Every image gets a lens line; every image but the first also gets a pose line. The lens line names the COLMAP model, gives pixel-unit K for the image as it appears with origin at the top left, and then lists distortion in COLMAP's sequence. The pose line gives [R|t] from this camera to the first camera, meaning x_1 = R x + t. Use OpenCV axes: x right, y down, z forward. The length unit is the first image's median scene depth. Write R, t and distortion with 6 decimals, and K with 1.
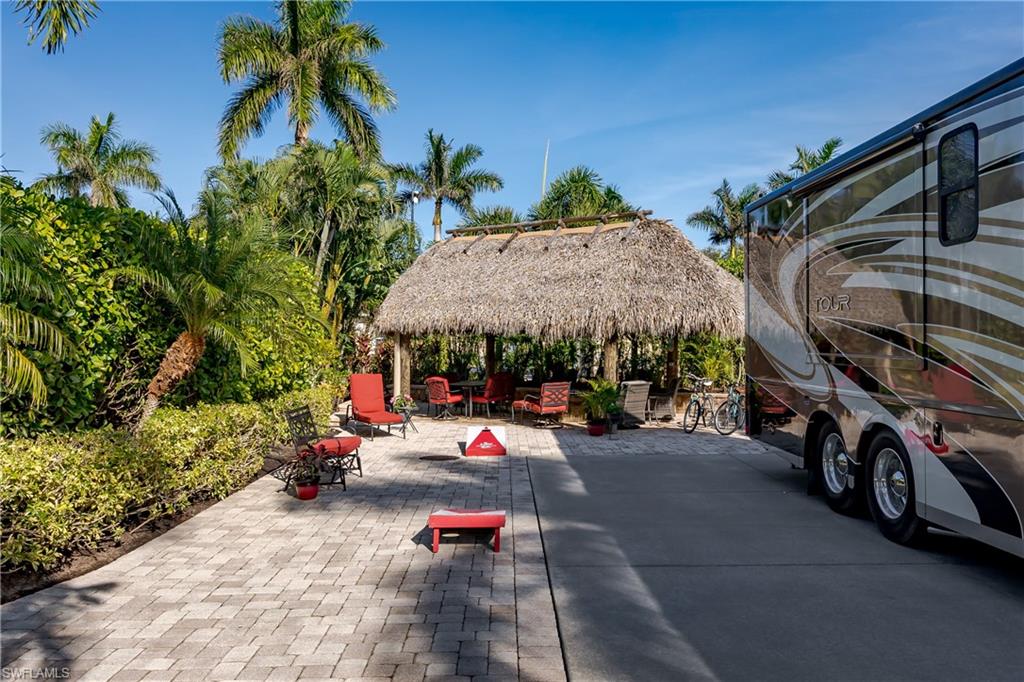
lens RADIAL K [[815.8, 0, 512.0], [0, 815.8, 341.0], [0, 0, 1]] dist [-0.001523, -0.000862]
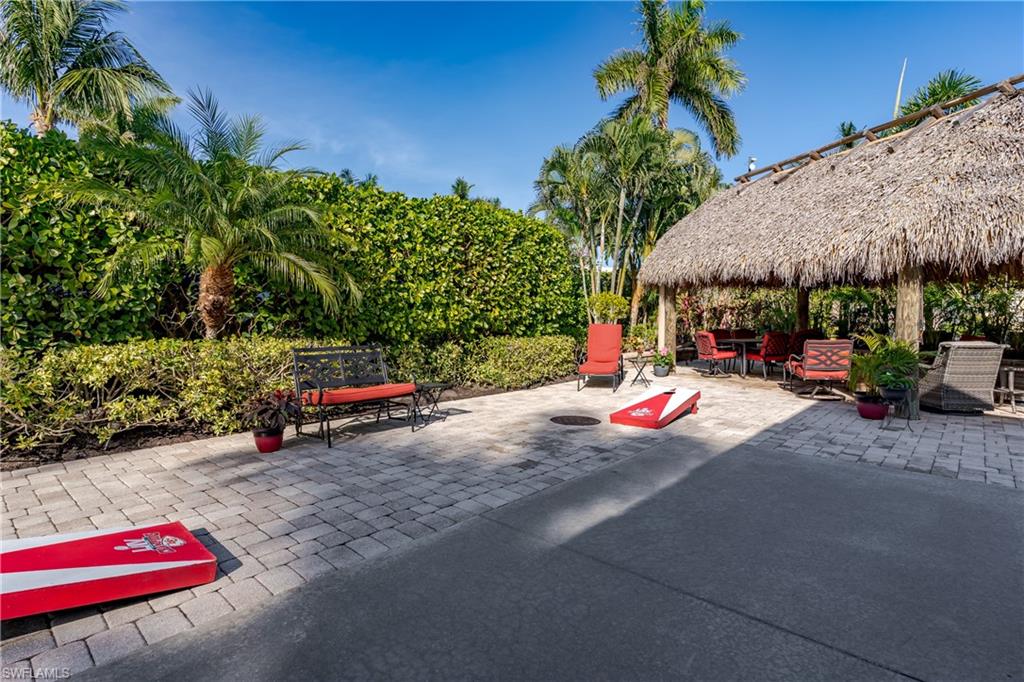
lens RADIAL K [[516.3, 0, 494.0], [0, 516.3, 327.0], [0, 0, 1]] dist [0.005213, 0.000336]
pose [[0.722084, 0.019168, -0.691540, 0.160394], [-0.004472, 0.999725, 0.023041, 0.029581], [0.691791, -0.013545, 0.721971, 0.440721]]
